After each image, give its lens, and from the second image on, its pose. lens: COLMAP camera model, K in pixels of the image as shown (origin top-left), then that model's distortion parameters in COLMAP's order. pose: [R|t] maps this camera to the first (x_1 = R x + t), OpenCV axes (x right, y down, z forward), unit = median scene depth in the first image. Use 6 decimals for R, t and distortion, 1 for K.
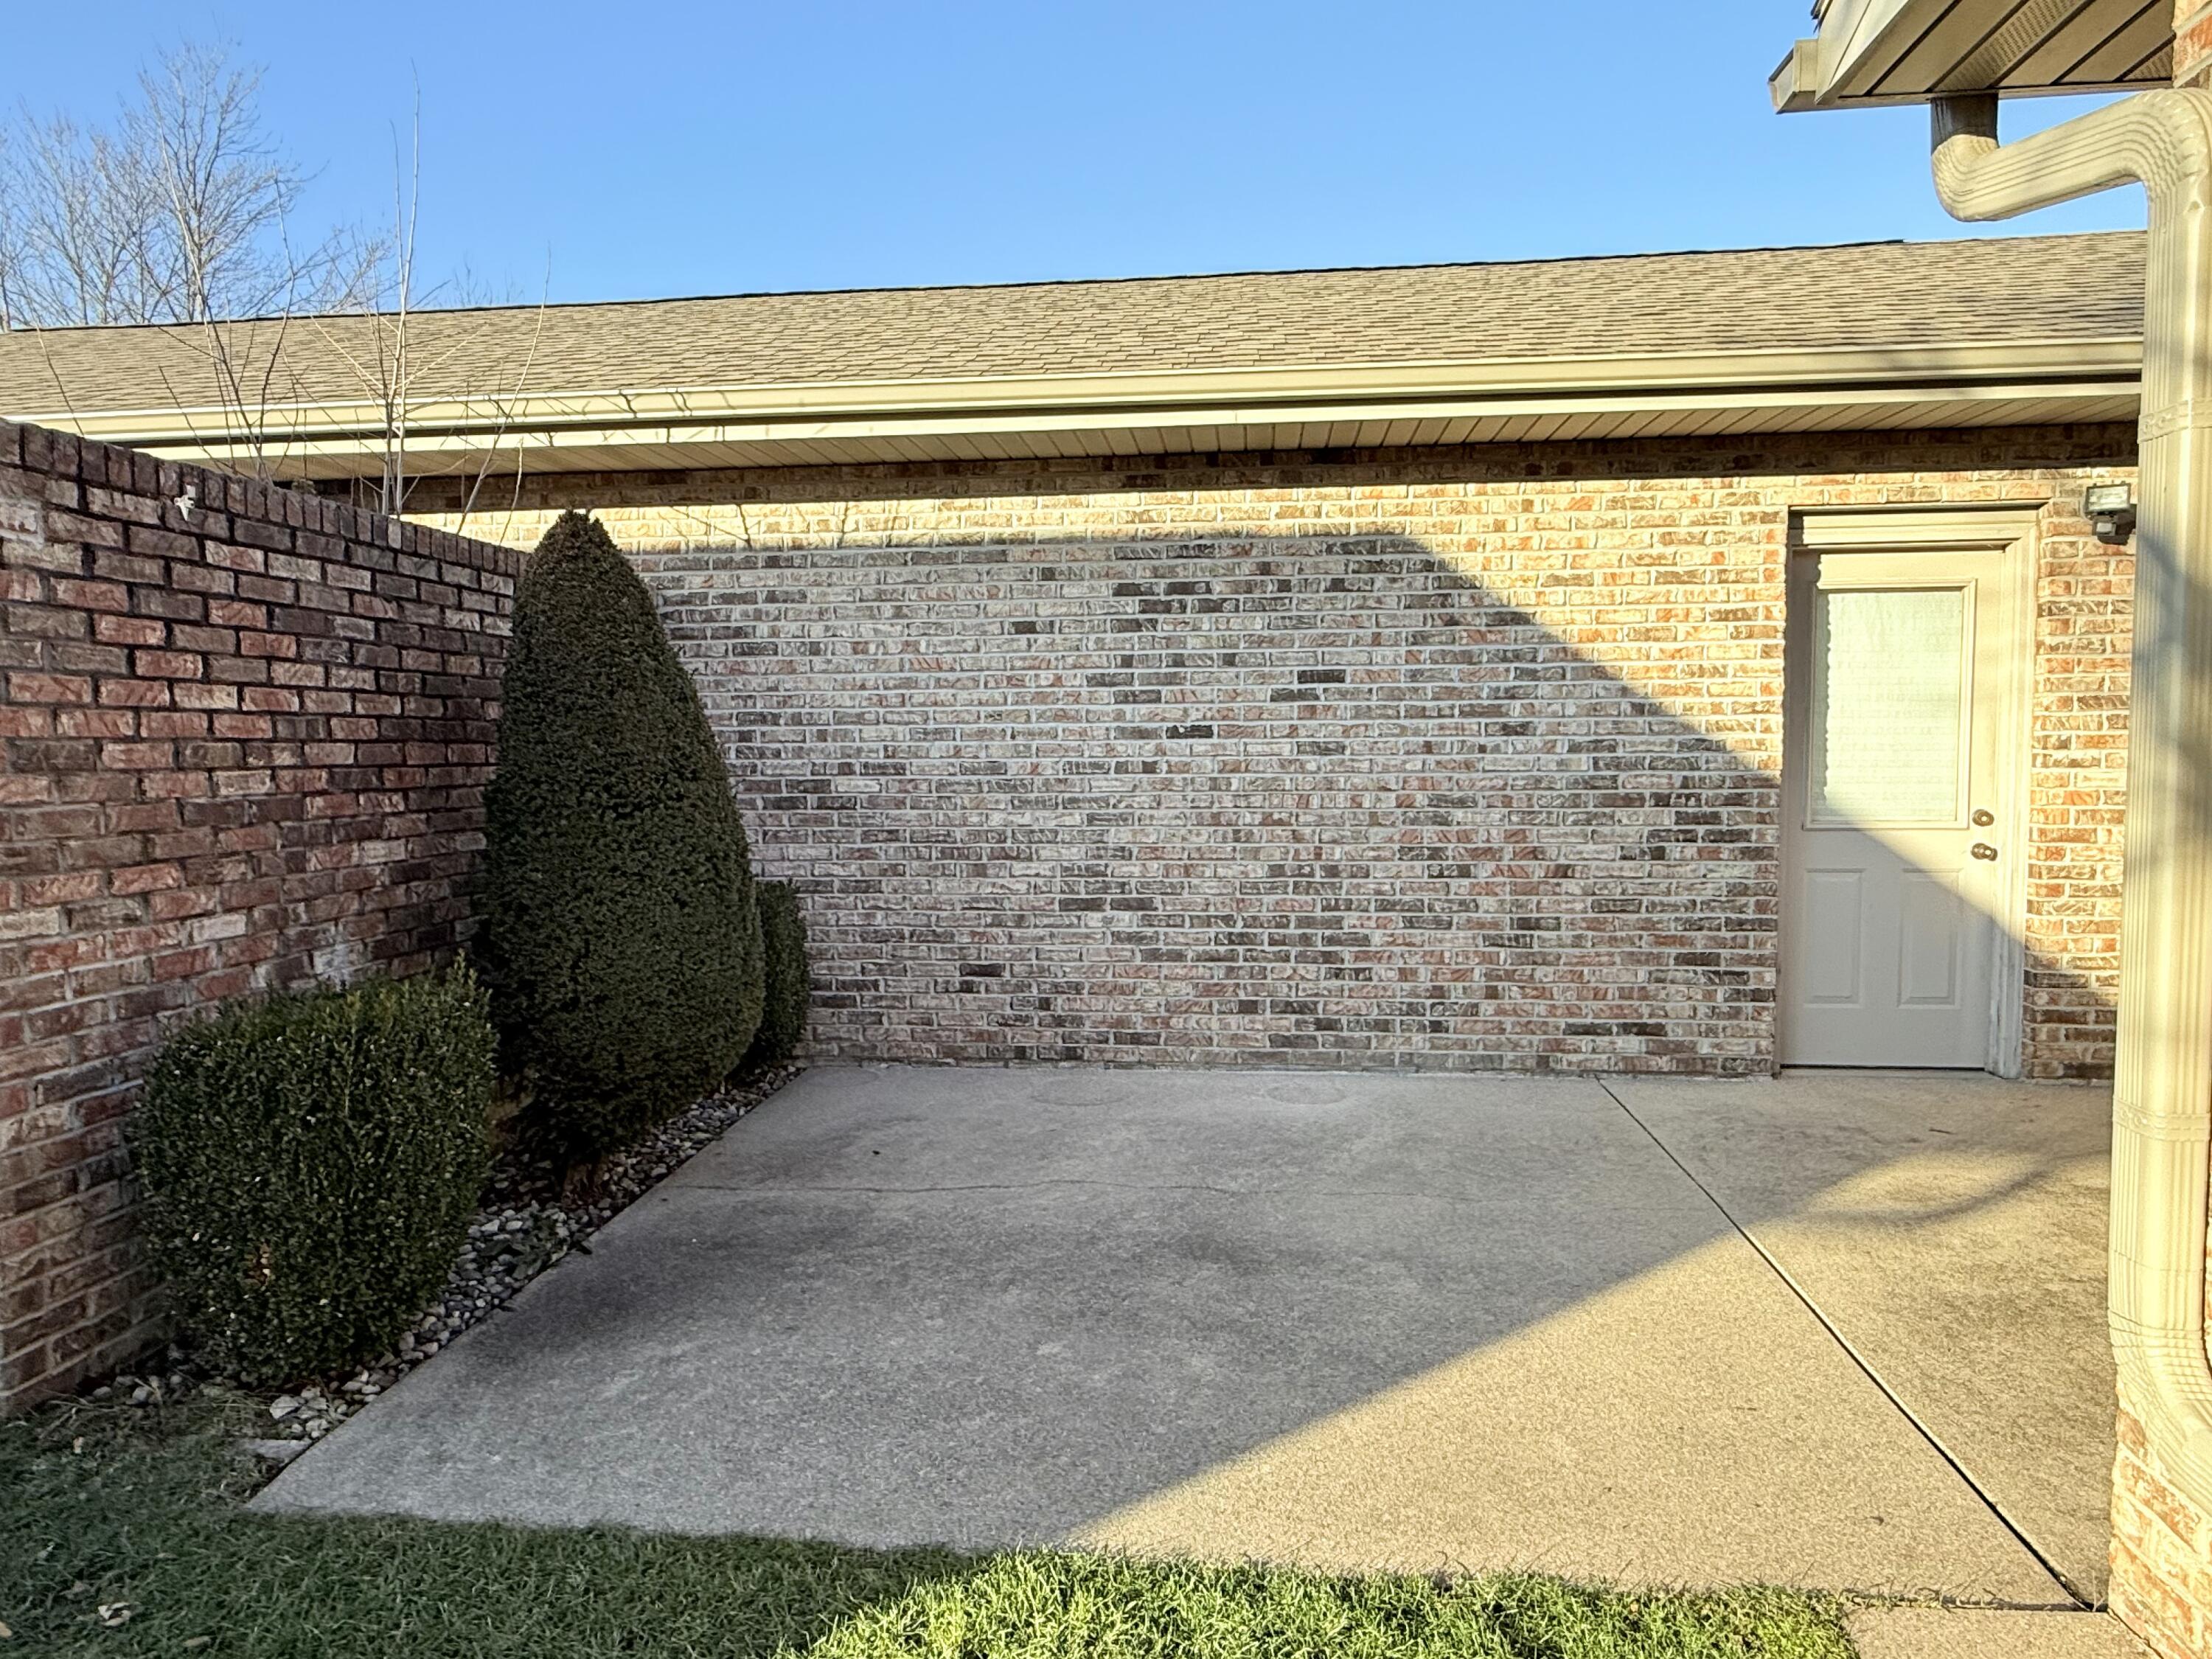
lens RADIAL K [[1366.7, 0, 1104.9], [0, 1366.7, 828.4], [0, 0, 1]] dist [0.001114, 0.001046]
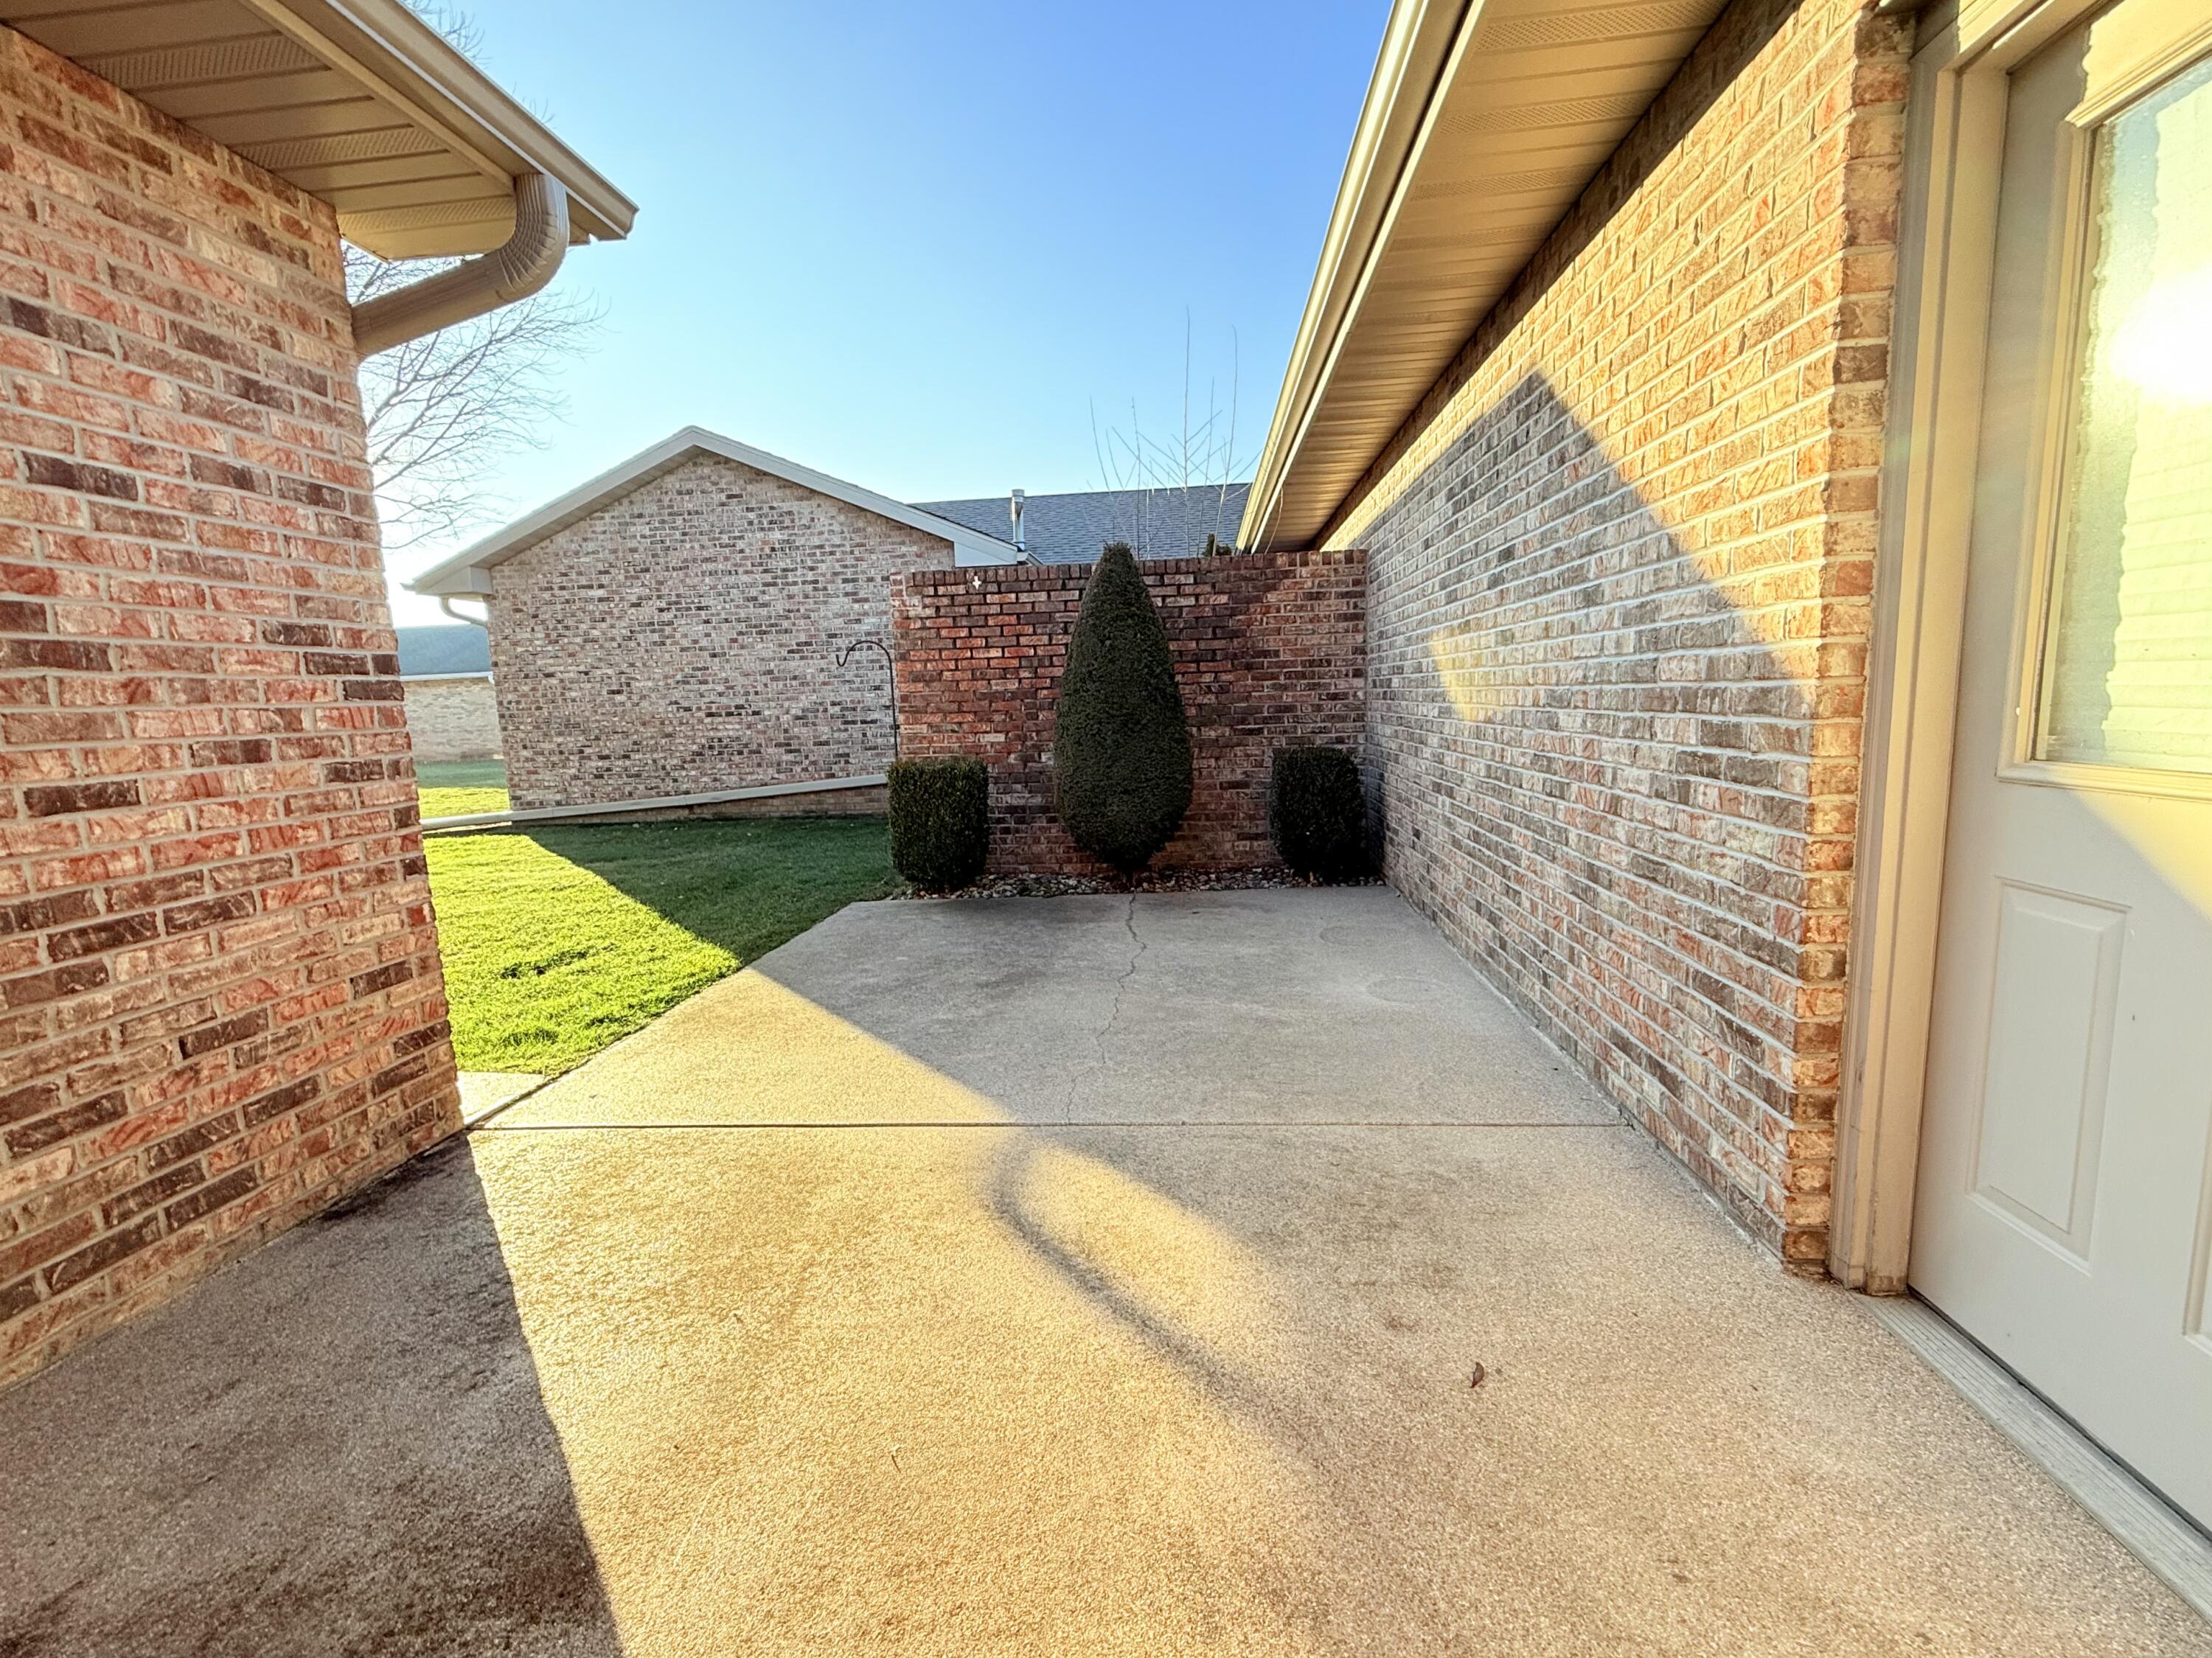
lens RADIAL K [[953.2, 0, 1099.6], [0, 953.2, 830.6], [0, 0, 1]] dist [-0.004001, 0.000285]
pose [[0.018694, 0.147482, -0.988888, 1.190294], [-0.025307, 0.988814, 0.146993, -0.028162], [0.999505, 0.022278, 0.022217, 1.097315]]
